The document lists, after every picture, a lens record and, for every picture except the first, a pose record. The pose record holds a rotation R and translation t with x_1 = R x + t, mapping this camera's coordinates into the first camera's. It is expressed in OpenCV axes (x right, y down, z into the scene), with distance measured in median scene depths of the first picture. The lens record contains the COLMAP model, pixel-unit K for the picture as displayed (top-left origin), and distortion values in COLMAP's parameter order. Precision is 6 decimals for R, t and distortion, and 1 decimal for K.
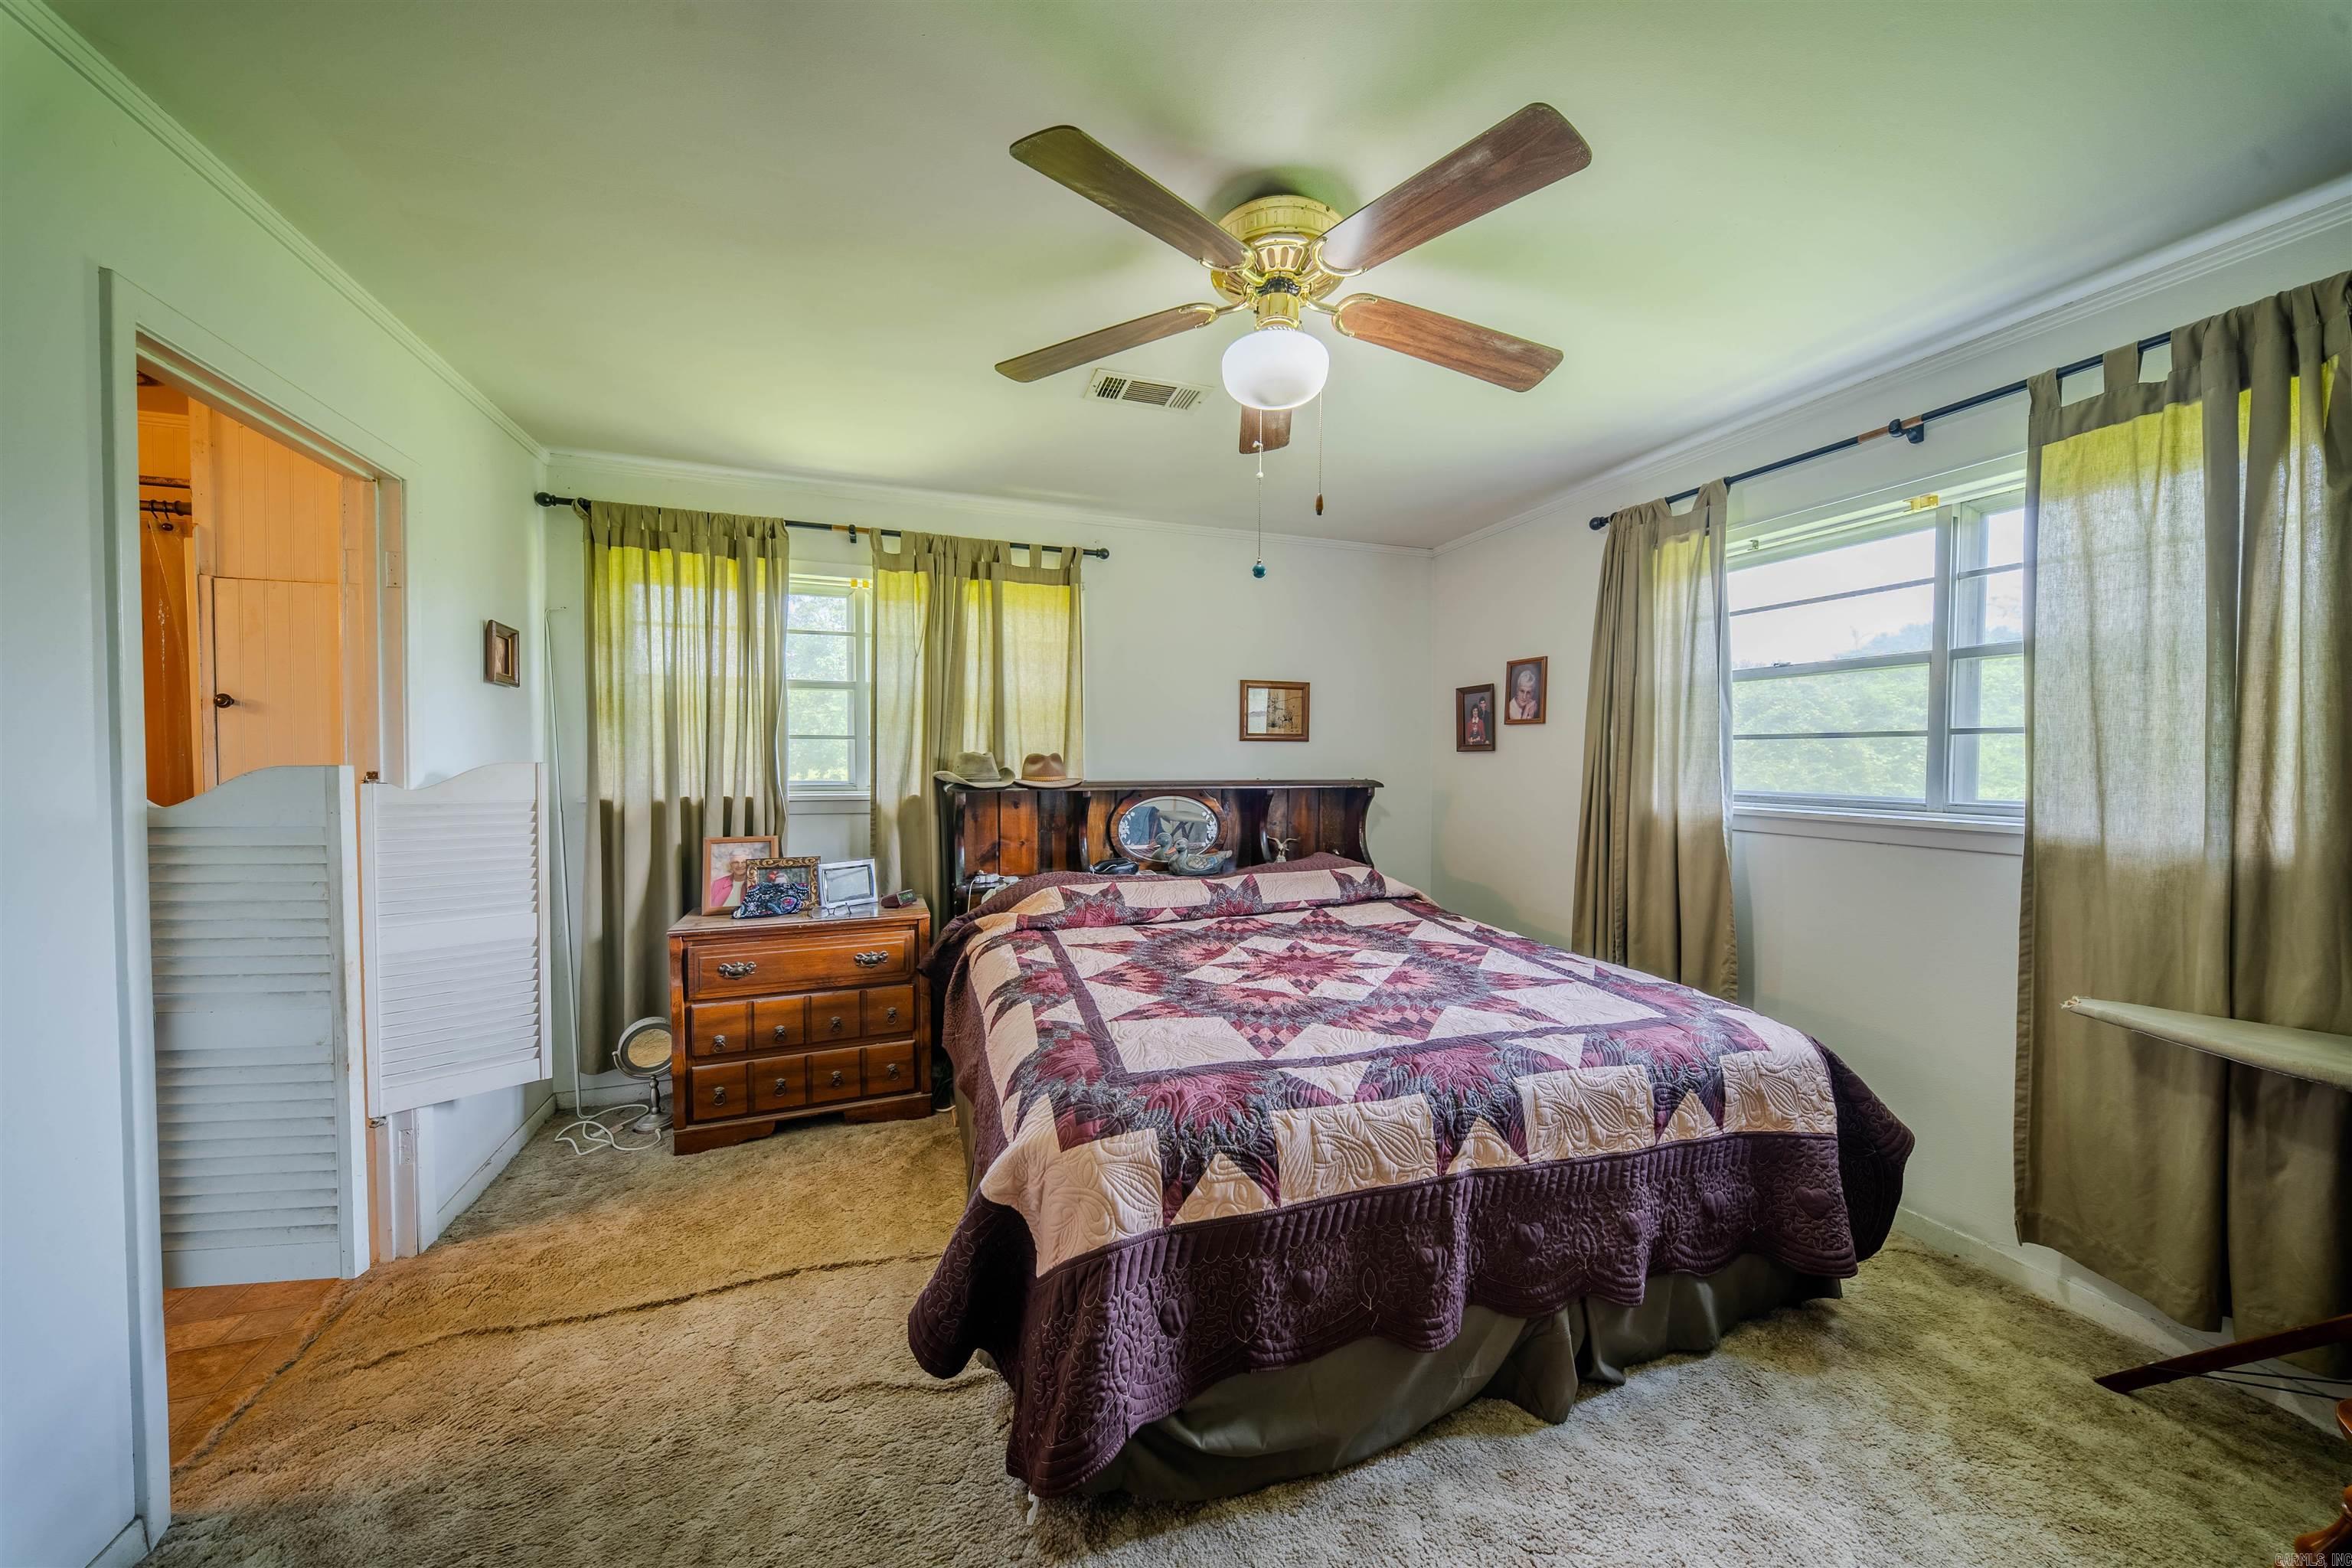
lens RADIAL K [[825.8, 0, 1188.5], [0, 825.8, 783.9], [0, 0, 1]] dist [0.007931, -0.007128]
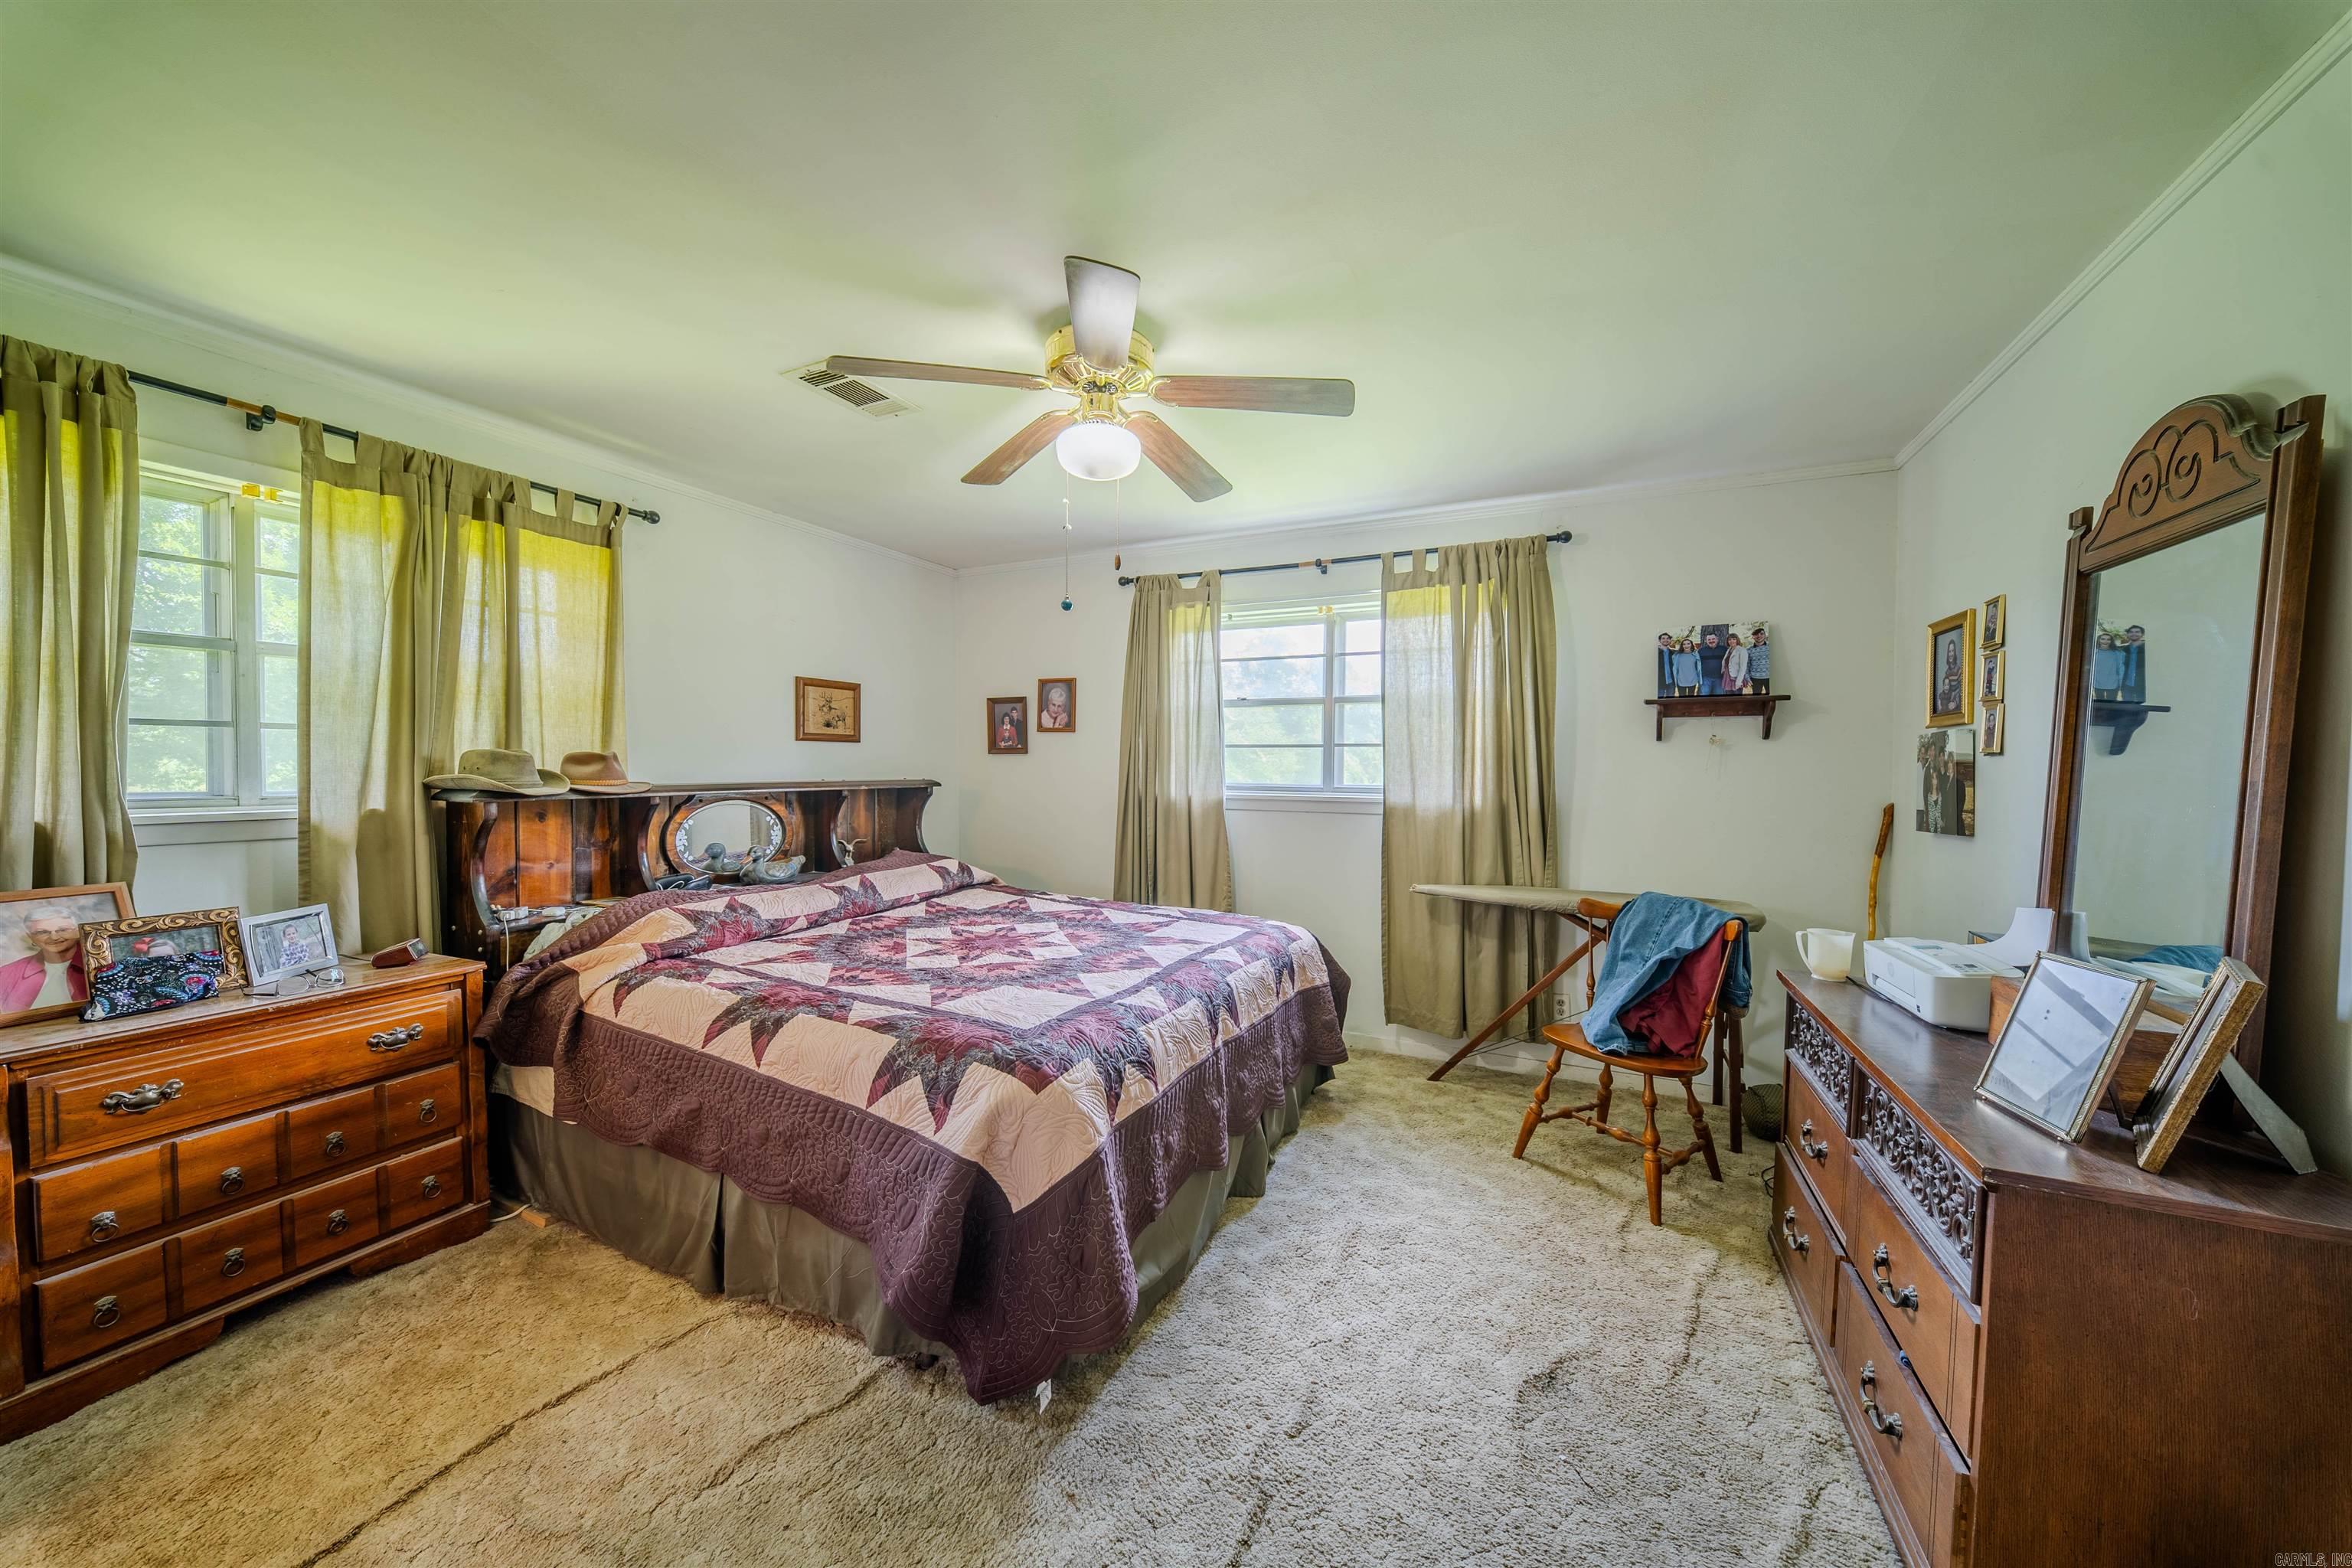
lens RADIAL K [[832.5, 0, 1182.7], [0, 832.5, 789.3], [0, 0, 1]] dist [0.006570, -0.007481]
pose [[0.700865, -0.021391, 0.712973, -0.423634], [0.018911, 0.999756, 0.011405, 0.001884], [-0.713043, 0.005490, 0.701099, 0.011975]]
